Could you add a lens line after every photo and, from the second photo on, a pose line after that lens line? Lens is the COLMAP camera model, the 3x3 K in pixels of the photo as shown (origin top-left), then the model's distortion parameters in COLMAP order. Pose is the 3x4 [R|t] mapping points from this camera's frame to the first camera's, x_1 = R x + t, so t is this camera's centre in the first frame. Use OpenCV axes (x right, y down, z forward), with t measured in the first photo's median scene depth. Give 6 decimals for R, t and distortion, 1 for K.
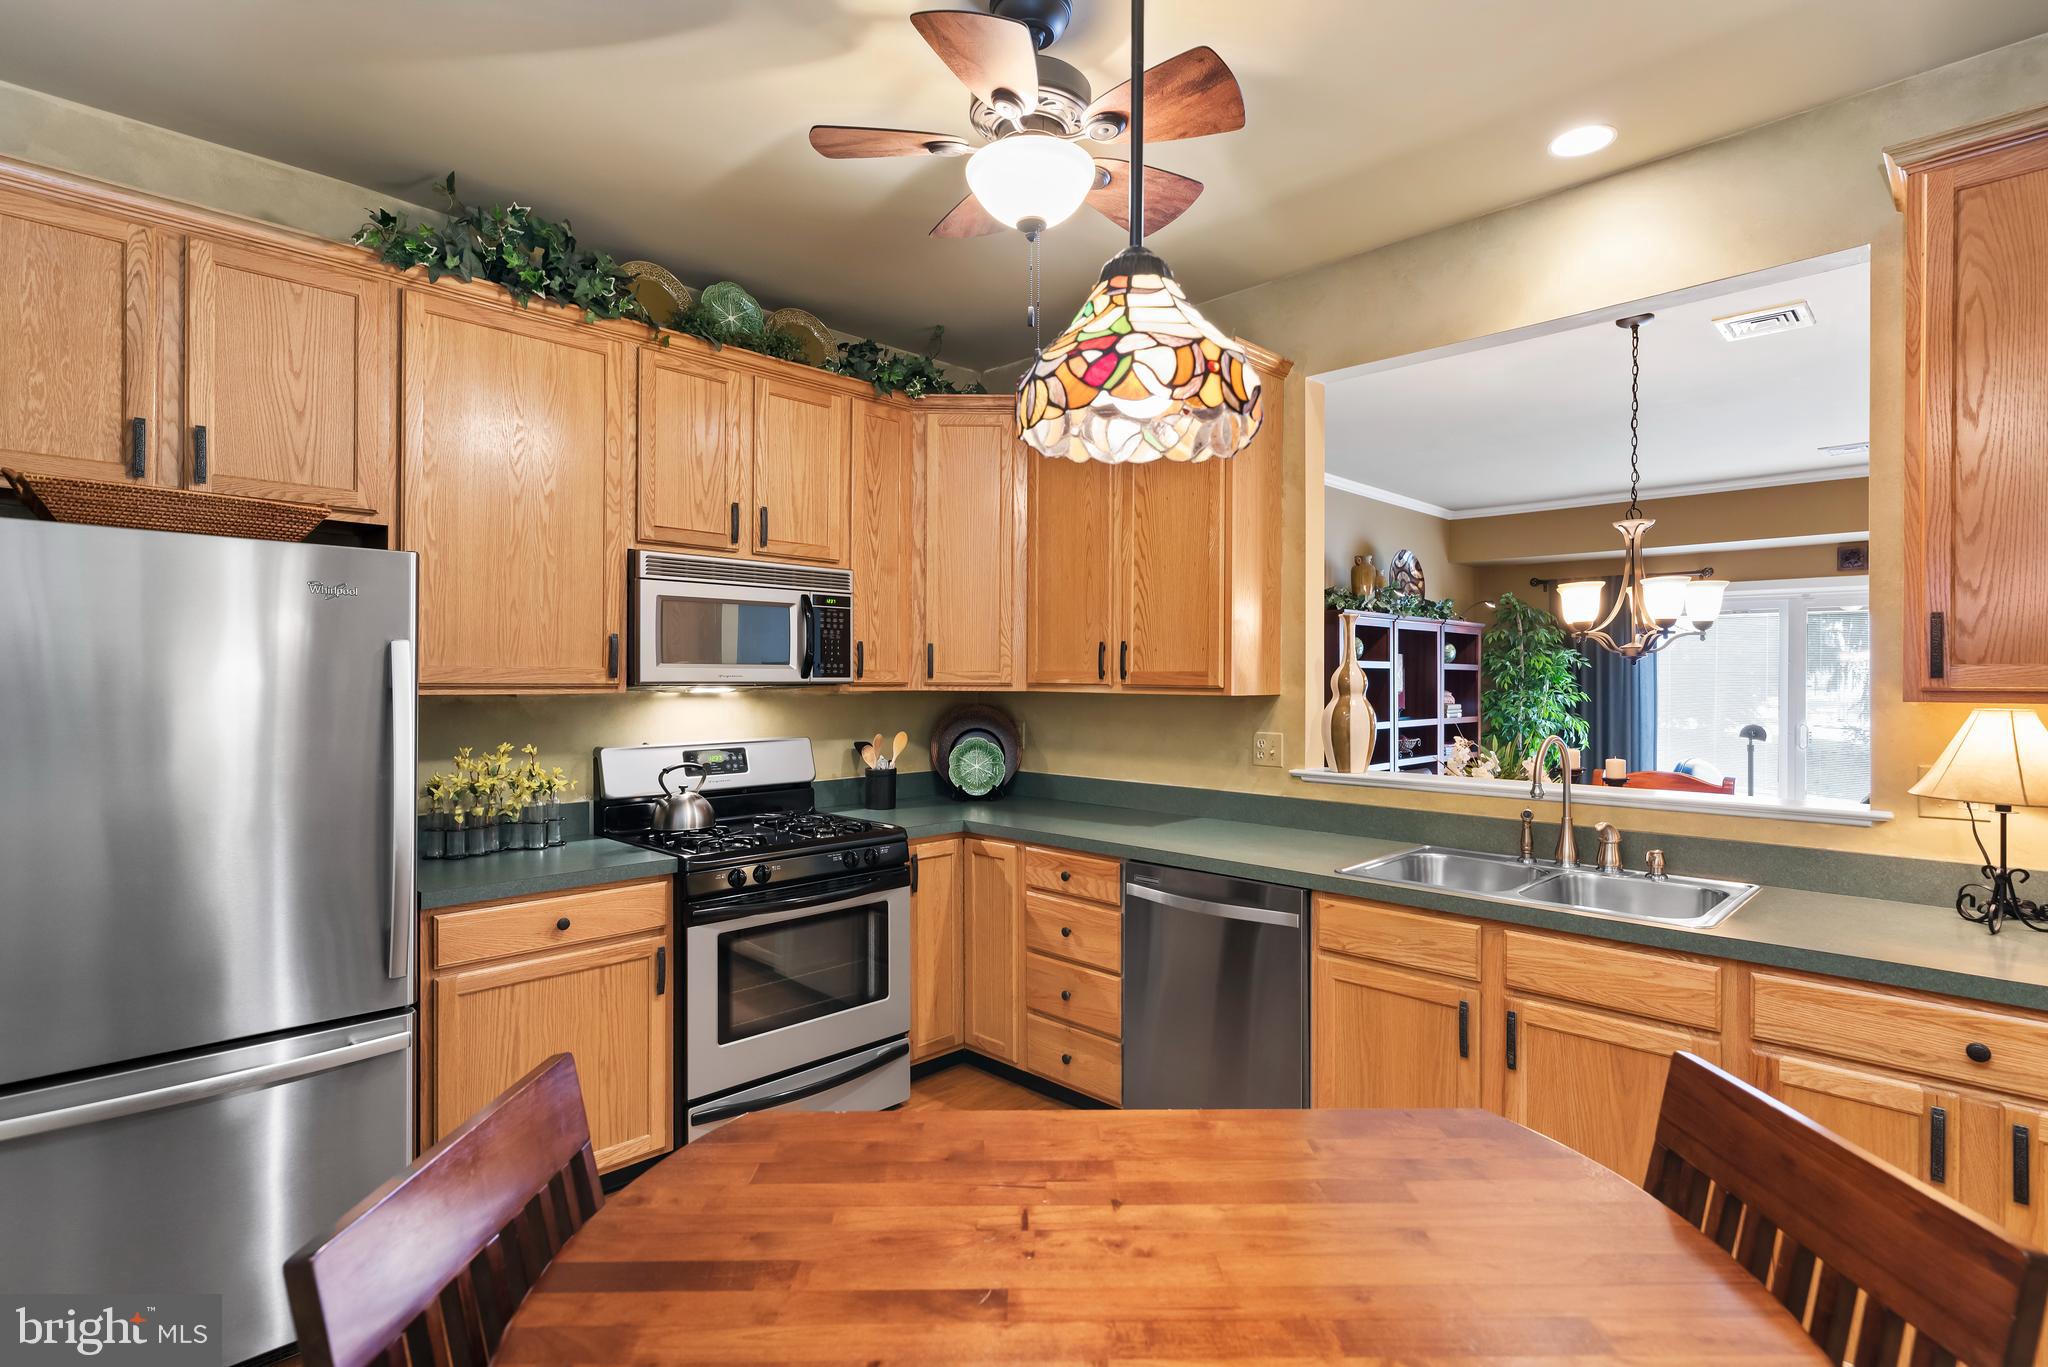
lens RADIAL K [[978.7, 0, 1055.2], [0, 978.7, 684.8], [0, 0, 1]] dist [-0.003669, -0.000888]
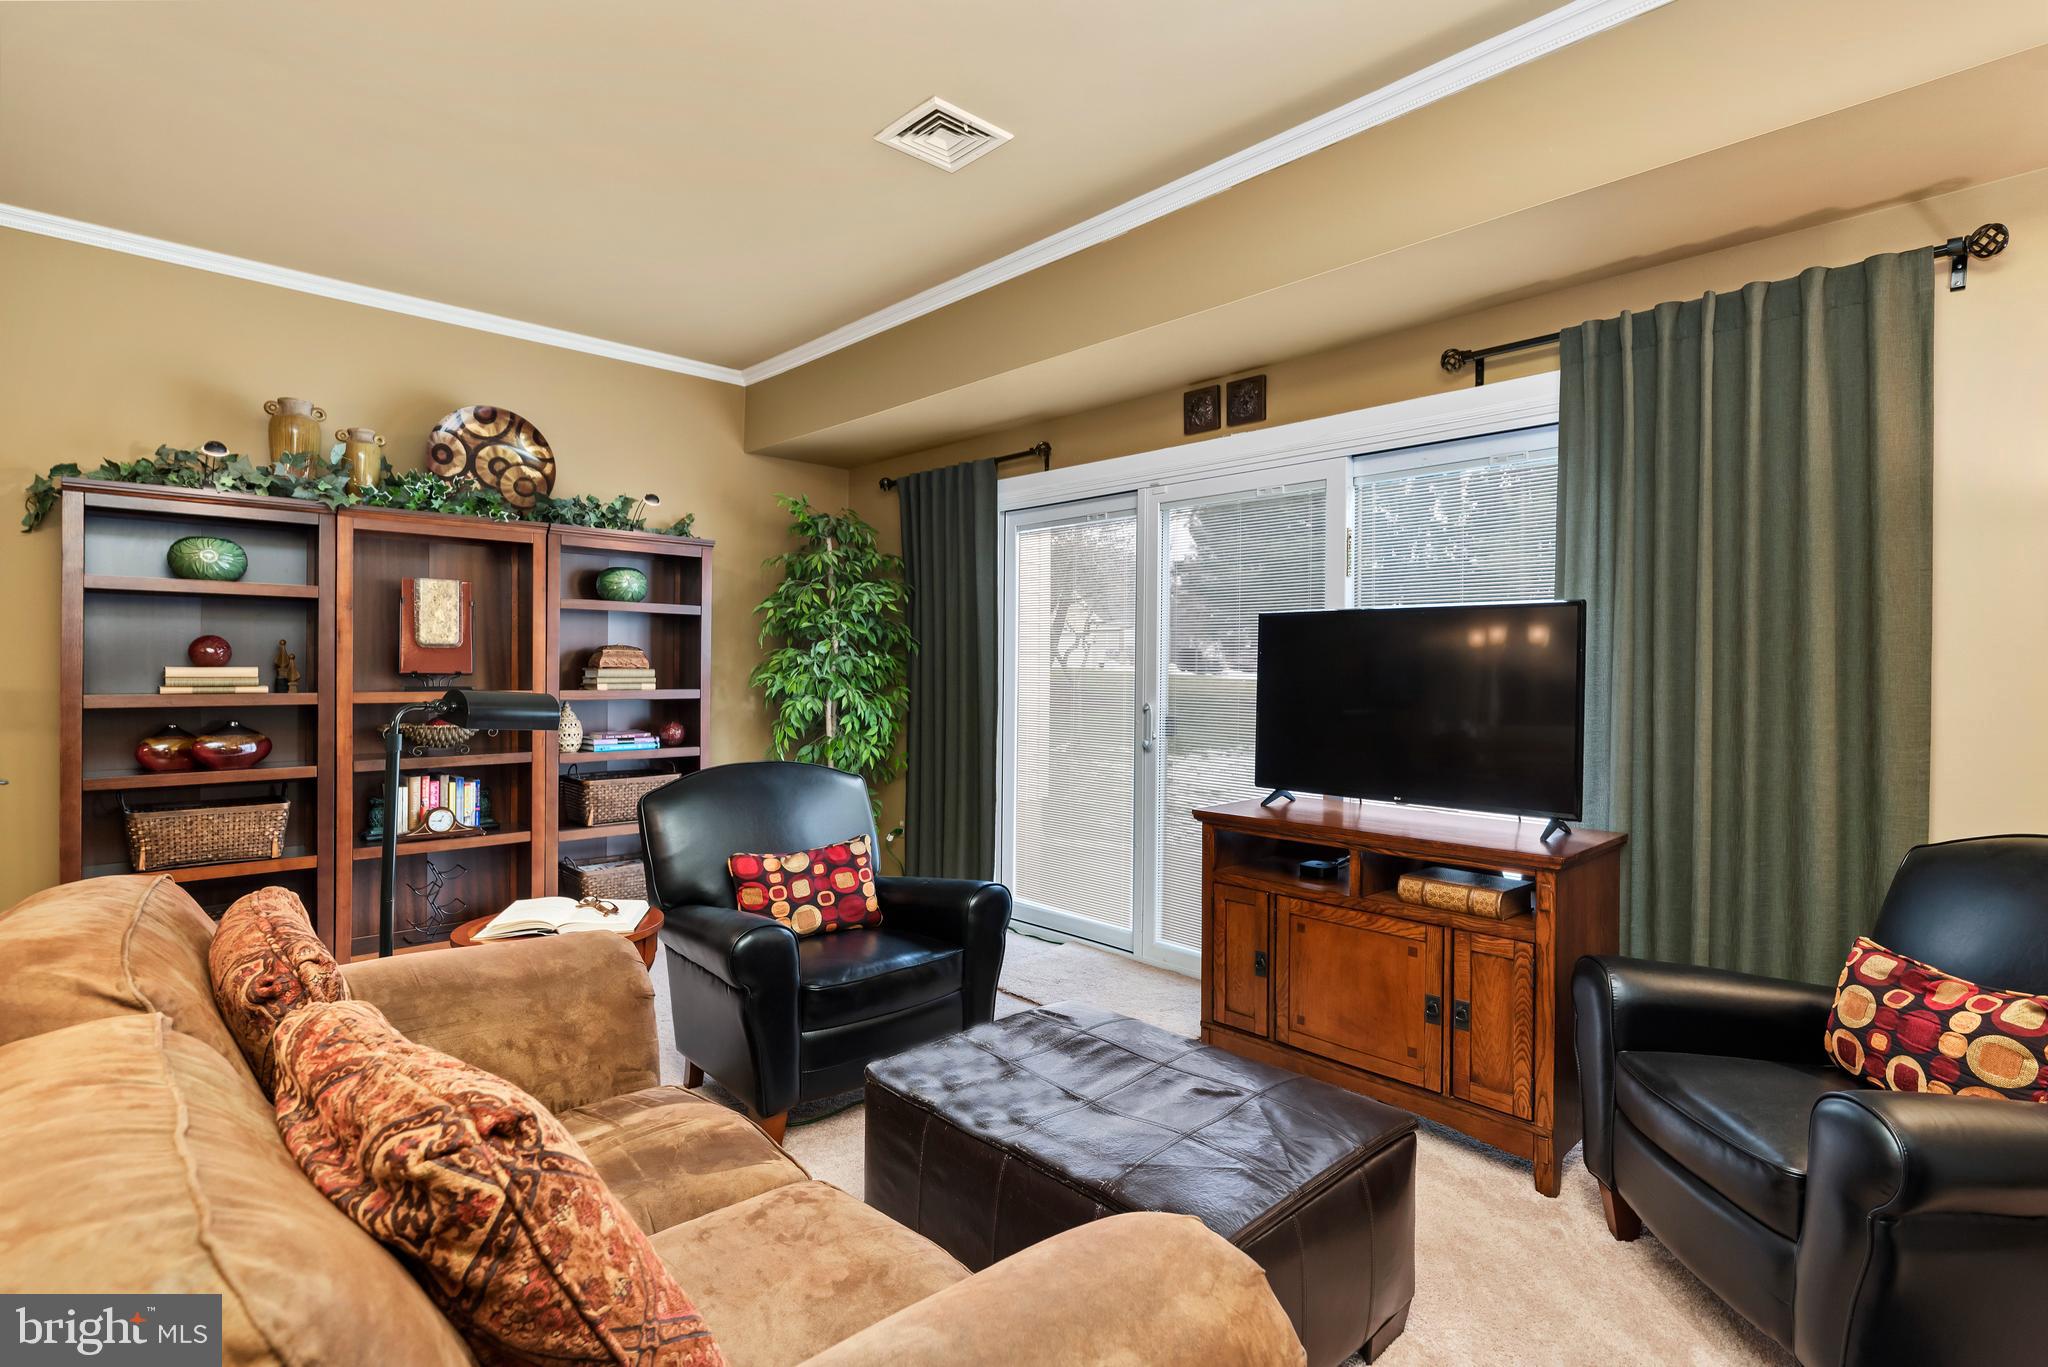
lens RADIAL K [[989.2, 0, 1036.9], [0, 989.2, 676.4], [0, 0, 1]] dist [0.002277, 0.000667]
pose [[0.999570, 0.004877, -0.028926, 1.746401], [-0.004823, 0.999986, 0.001944, 0.057434], [0.028935, -0.001803, 0.999580, 1.007014]]
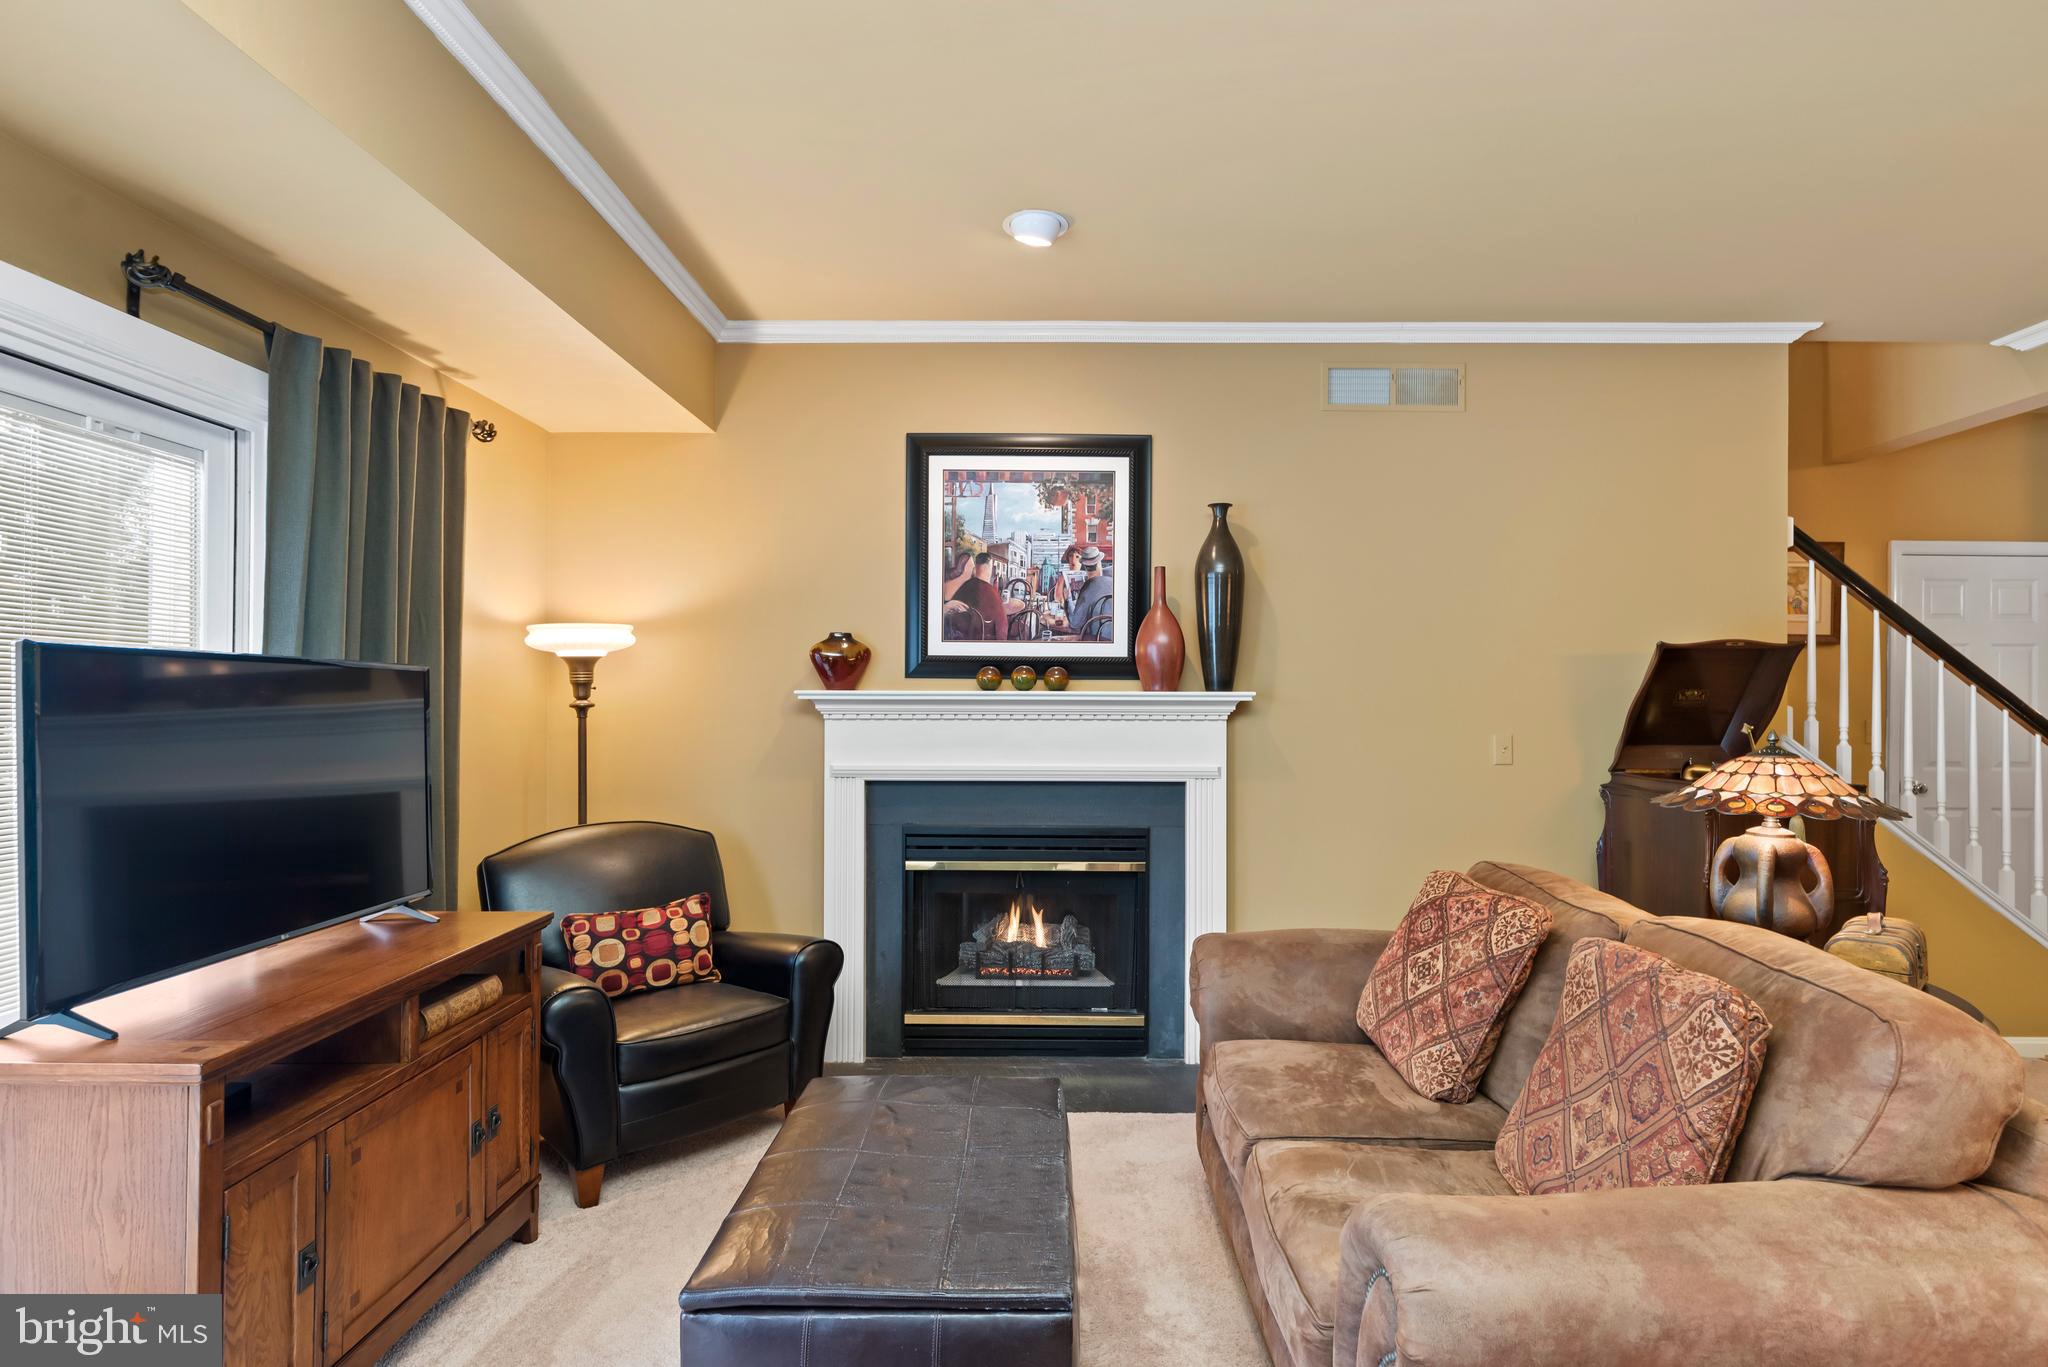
lens RADIAL K [[999.7, 0, 1043.2], [0, 999.7, 689.6], [0, 0, 1]] dist [0.000653, 0.000833]
pose [[-0.694366, 0.002998, 0.719616, 1.220505], [-0.001931, 0.999980, -0.006030, 0.014487], [-0.719619, -0.005576, -0.694346, 2.121437]]
